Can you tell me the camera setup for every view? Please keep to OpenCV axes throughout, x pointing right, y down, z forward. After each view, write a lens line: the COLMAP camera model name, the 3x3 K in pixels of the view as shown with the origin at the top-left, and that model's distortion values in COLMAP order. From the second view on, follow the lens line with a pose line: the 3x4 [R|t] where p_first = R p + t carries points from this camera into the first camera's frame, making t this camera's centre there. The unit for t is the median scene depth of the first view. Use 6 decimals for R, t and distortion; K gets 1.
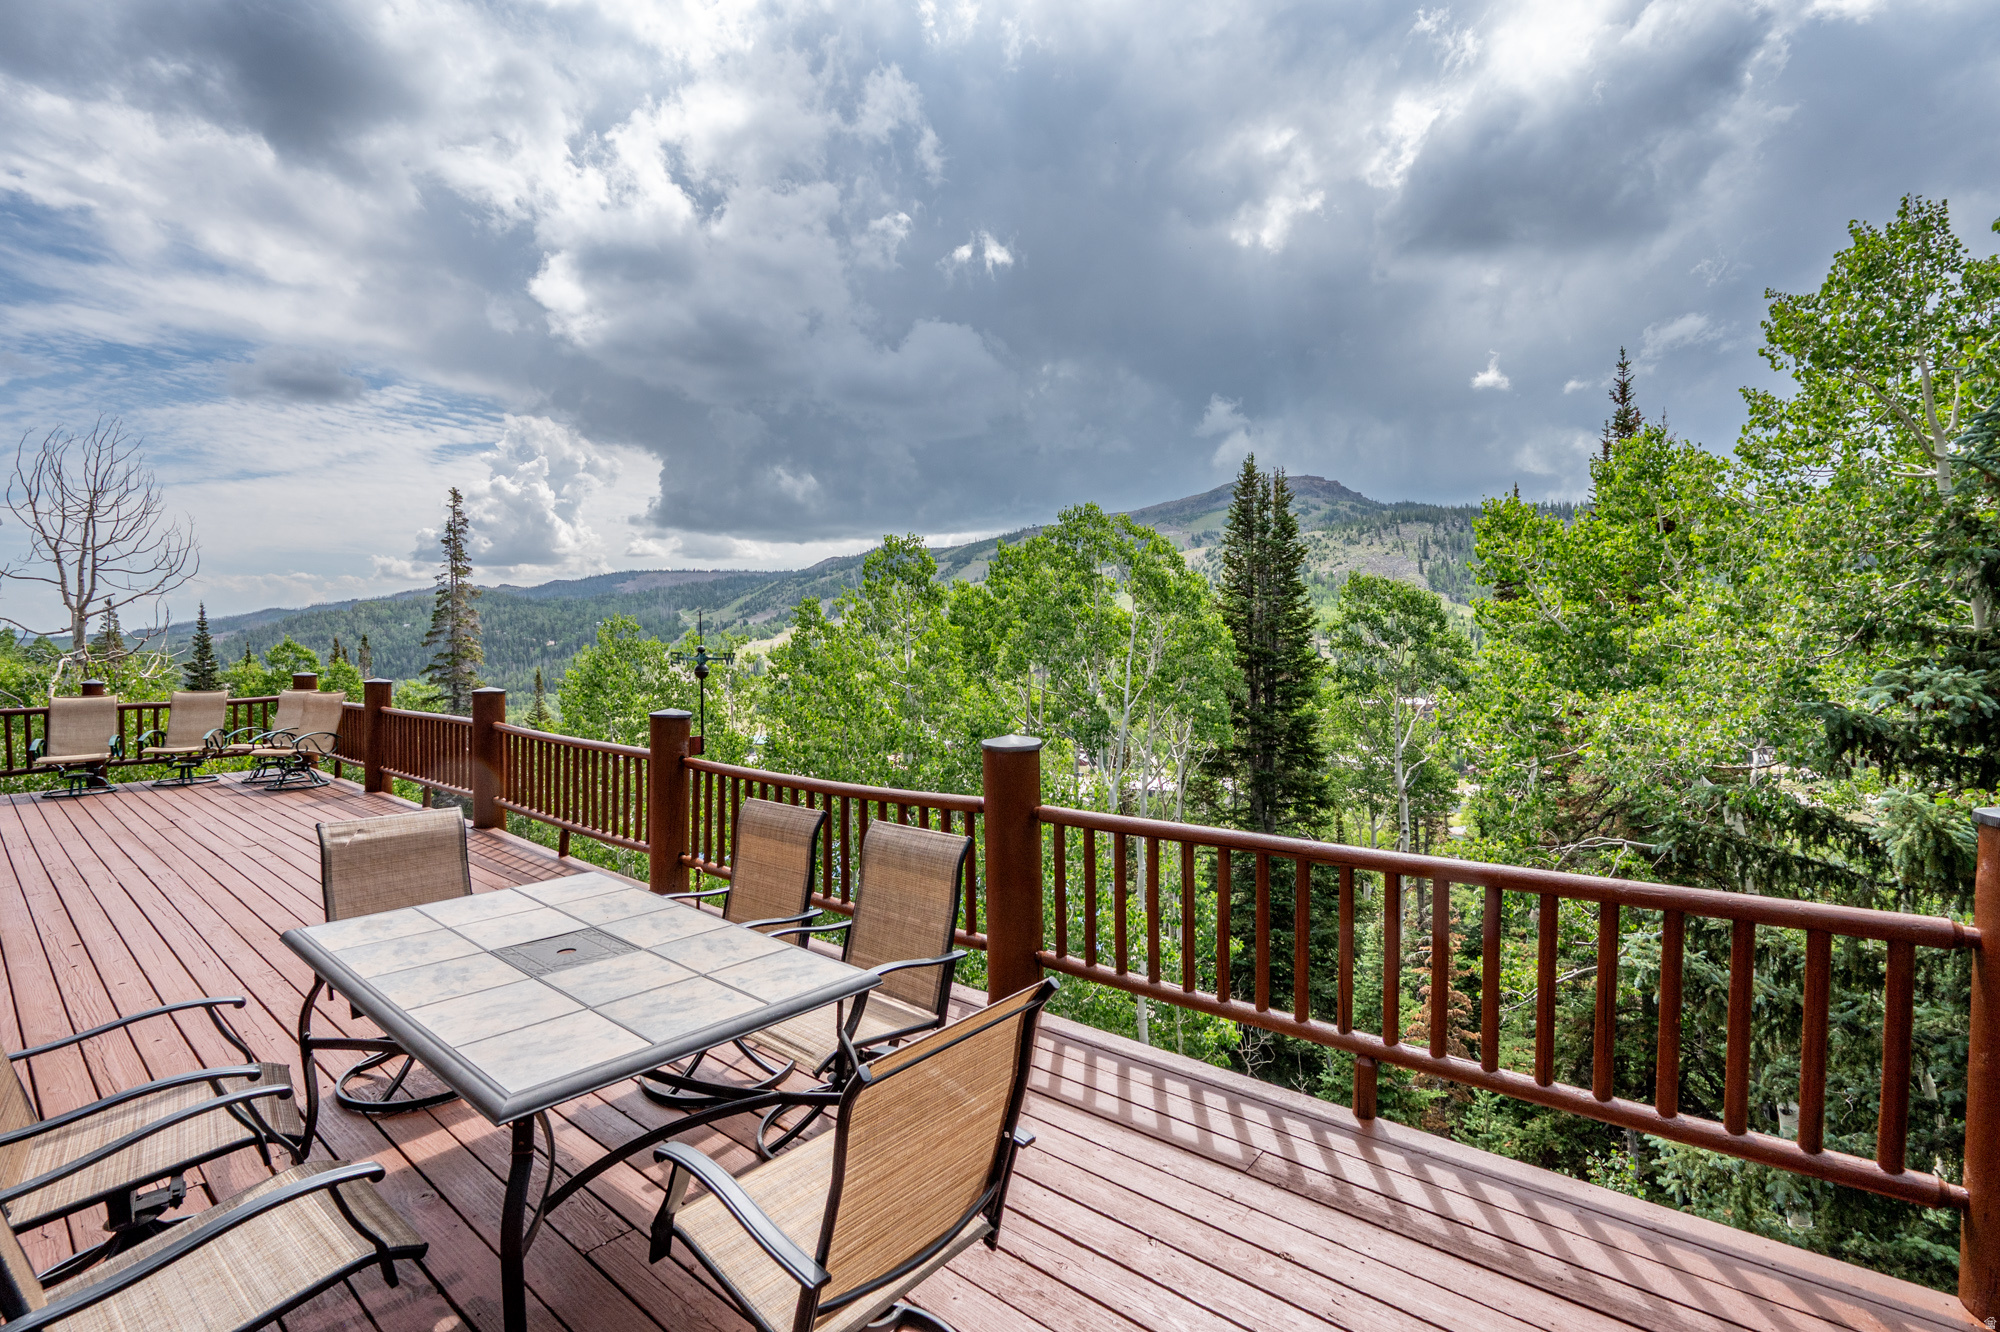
lens RADIAL K [[893.5, 0, 1004.4], [0, 893.5, 669.5], [0, 0, 1]] dist [-0.010271, -0.001562]
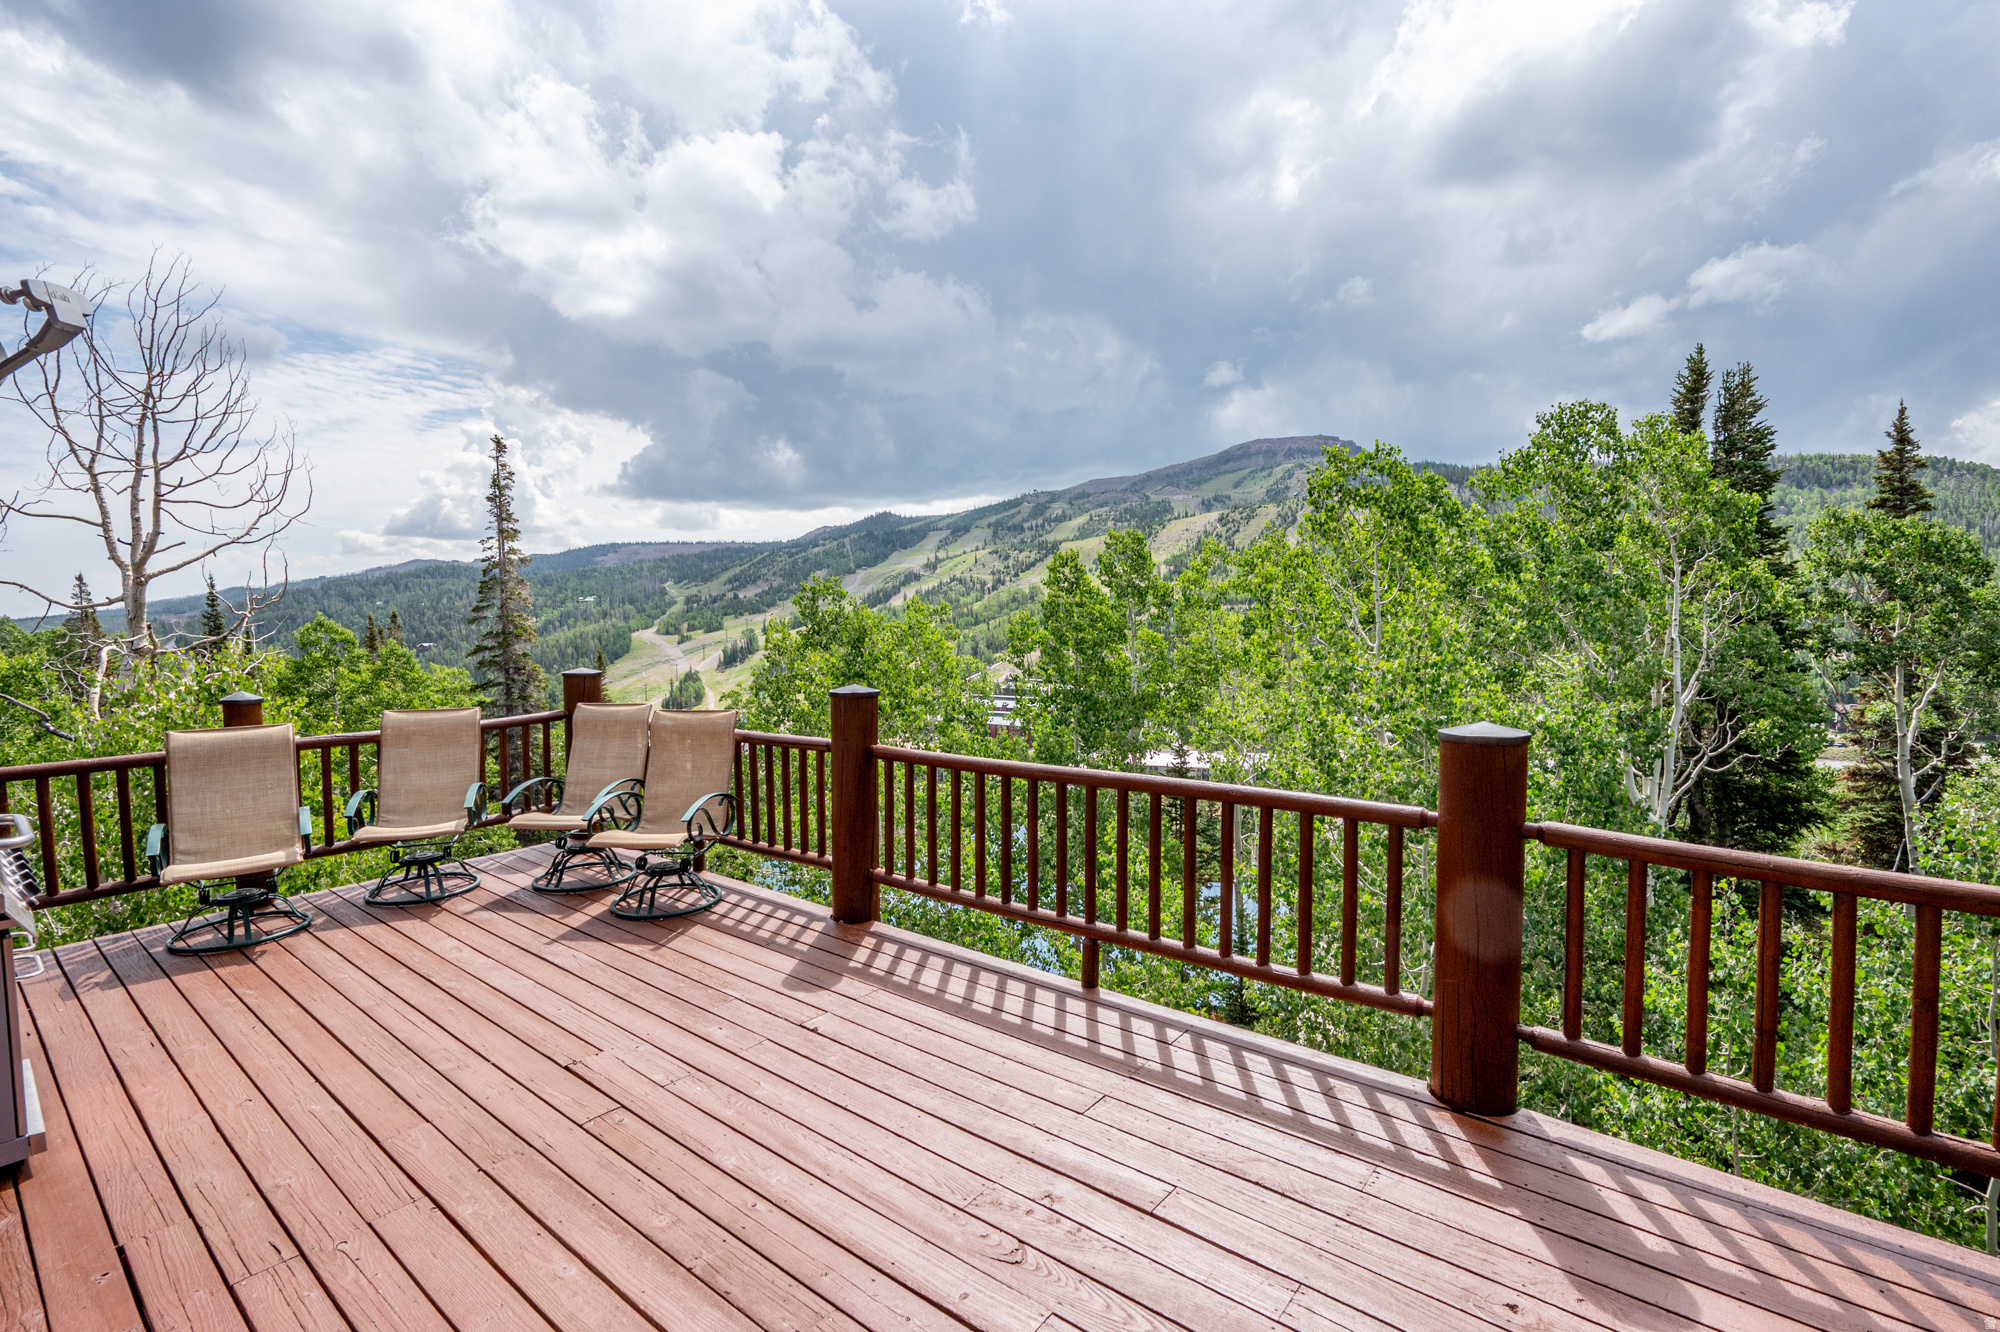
lens RADIAL K [[893.5, 0, 1006.2], [0, 893.5, 684.5], [0, 0, 1]] dist [-0.010271, -0.001562]
pose [[0.999434, -0.015696, 0.029744, -0.031950], [0.014198, 0.998653, 0.049916, -0.000643], [-0.030487, -0.049465, 0.998310, 0.025158]]
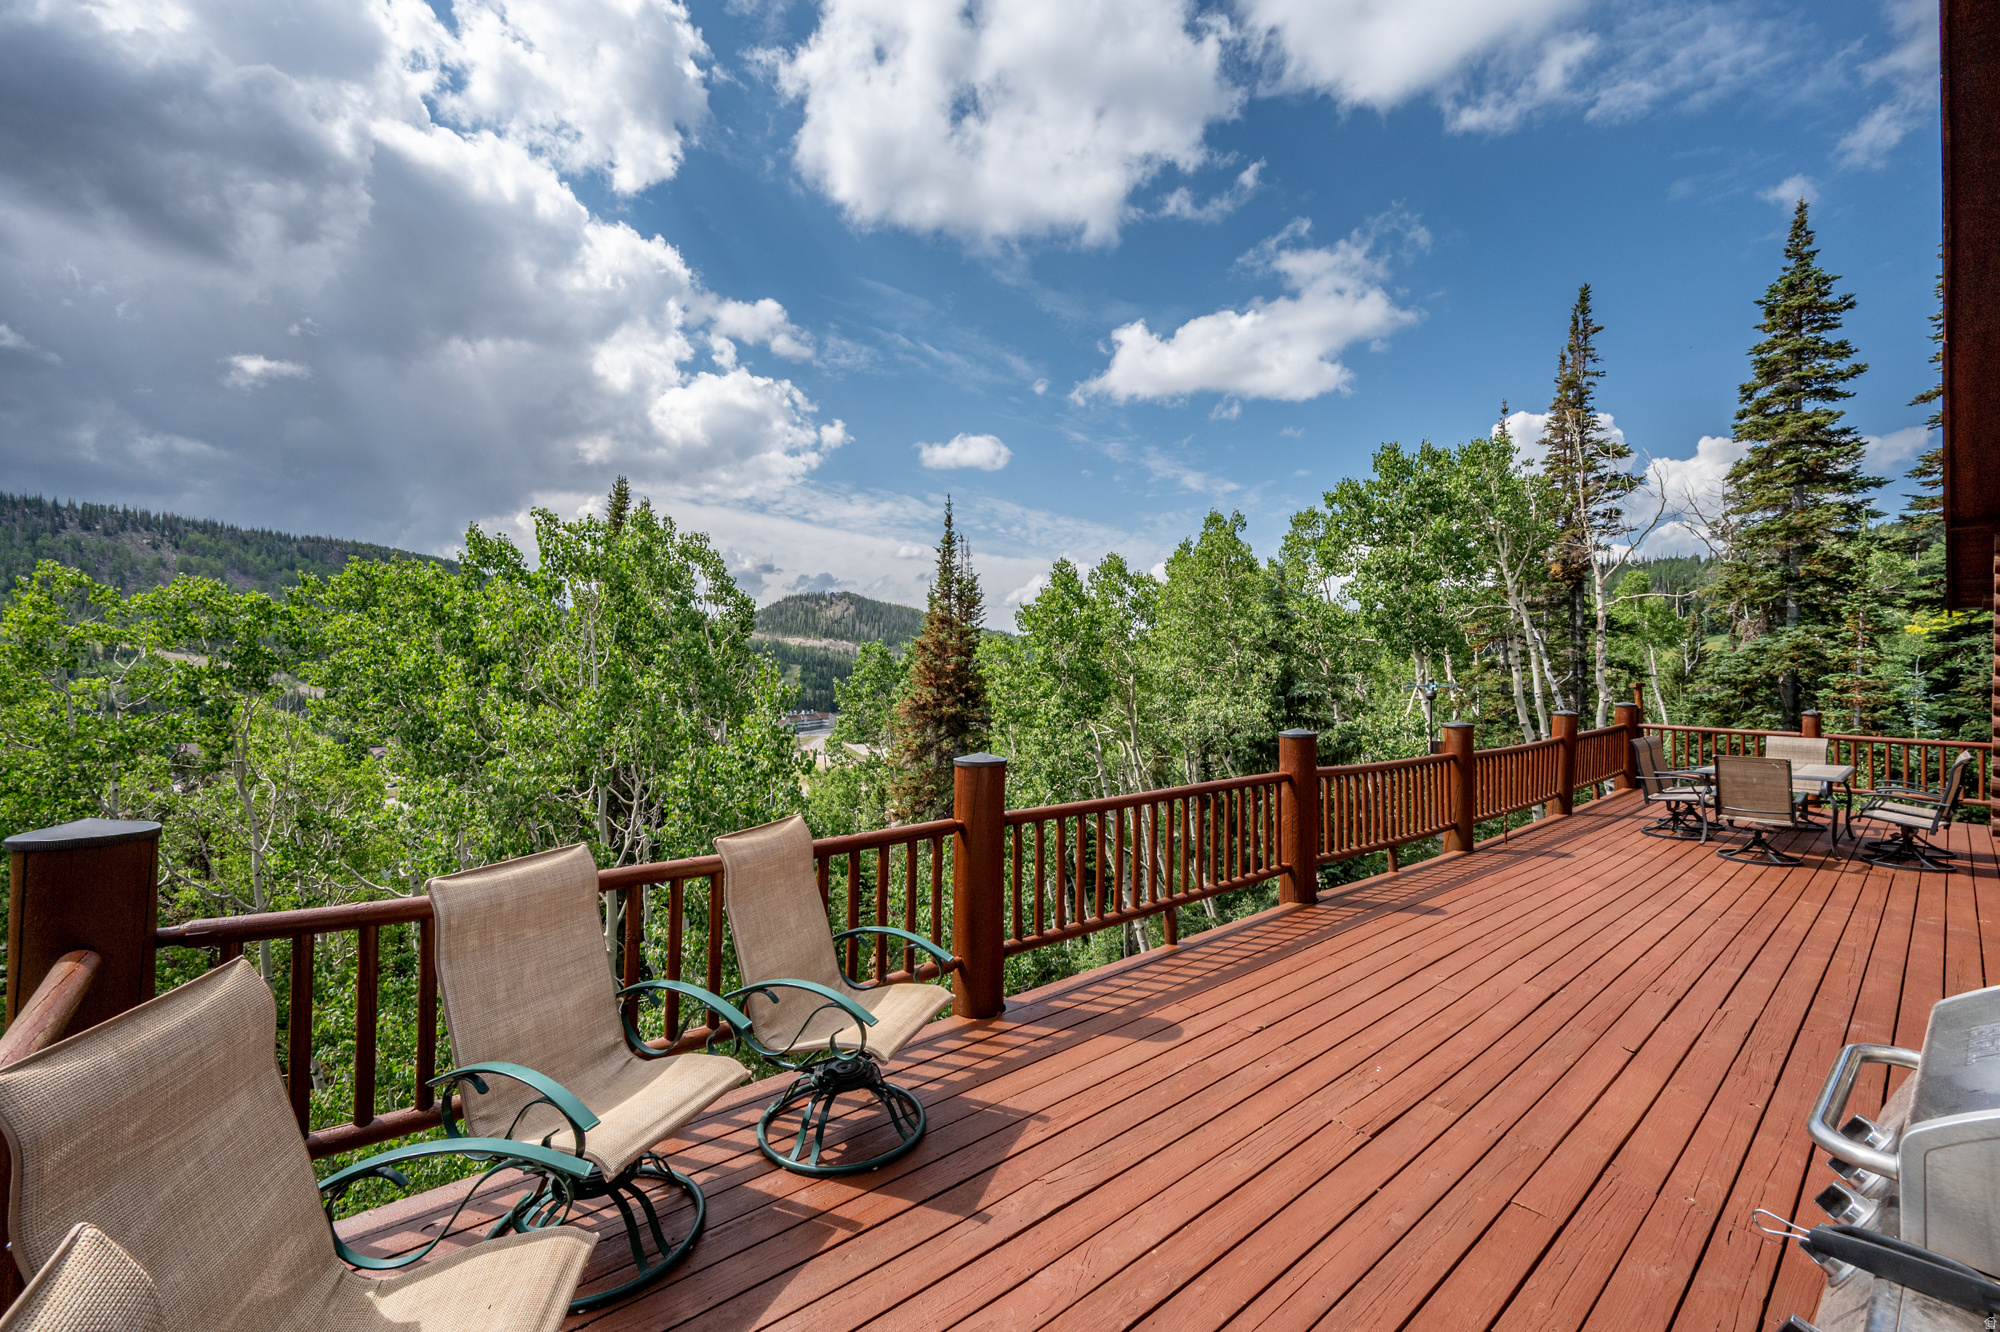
lens RADIAL K [[829.5, 0, 1003.4], [0, 829.5, 662.3], [0, 0, 1]] dist [0.012649, -0.000470]
pose [[0.148592, 0.016758, 0.988757, -0.108458], [0.021969, 0.999554, -0.020242, -0.002439], [-0.988654, 0.024730, 0.148158, 0.091103]]
